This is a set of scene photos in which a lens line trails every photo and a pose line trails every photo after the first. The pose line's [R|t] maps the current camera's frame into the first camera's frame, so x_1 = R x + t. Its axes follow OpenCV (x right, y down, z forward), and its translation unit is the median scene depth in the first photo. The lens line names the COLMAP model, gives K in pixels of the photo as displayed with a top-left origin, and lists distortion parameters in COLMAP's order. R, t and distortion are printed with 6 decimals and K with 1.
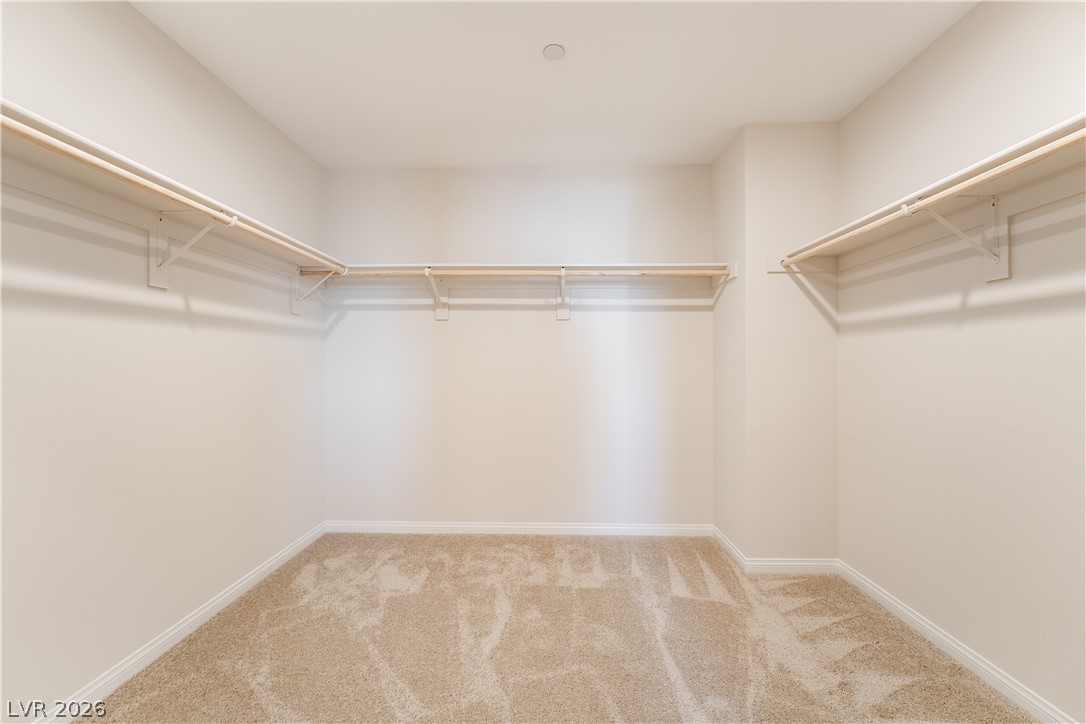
lens RADIAL K [[442.9, 0, 542.4], [0, 442.9, 365.0], [0, 0, 1]] dist [-0.010942, 0.000208]
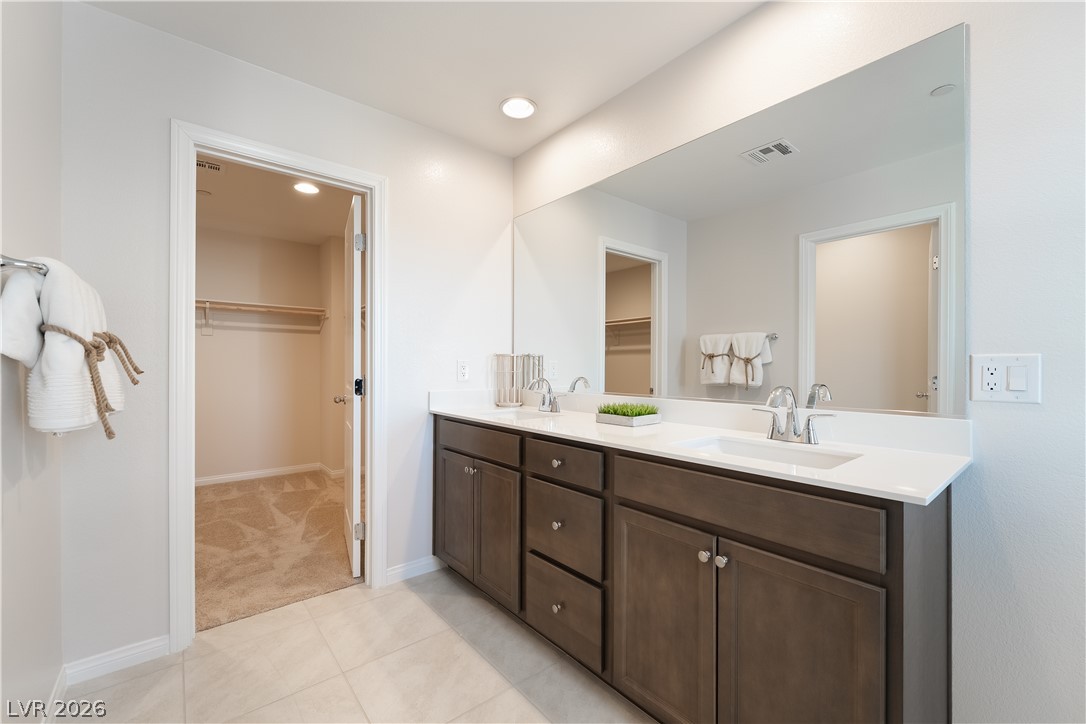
lens RADIAL K [[442.9, 0, 552.9], [0, 442.9, 372.0], [0, 0, 1]] dist [-0.010942, 0.000208]
pose [[0.747437, 0.000668, 0.664333, -0.070268], [-0.007989, 0.999936, 0.007982, 0.000360], [-0.664285, -0.011274, 0.747394, -0.921206]]
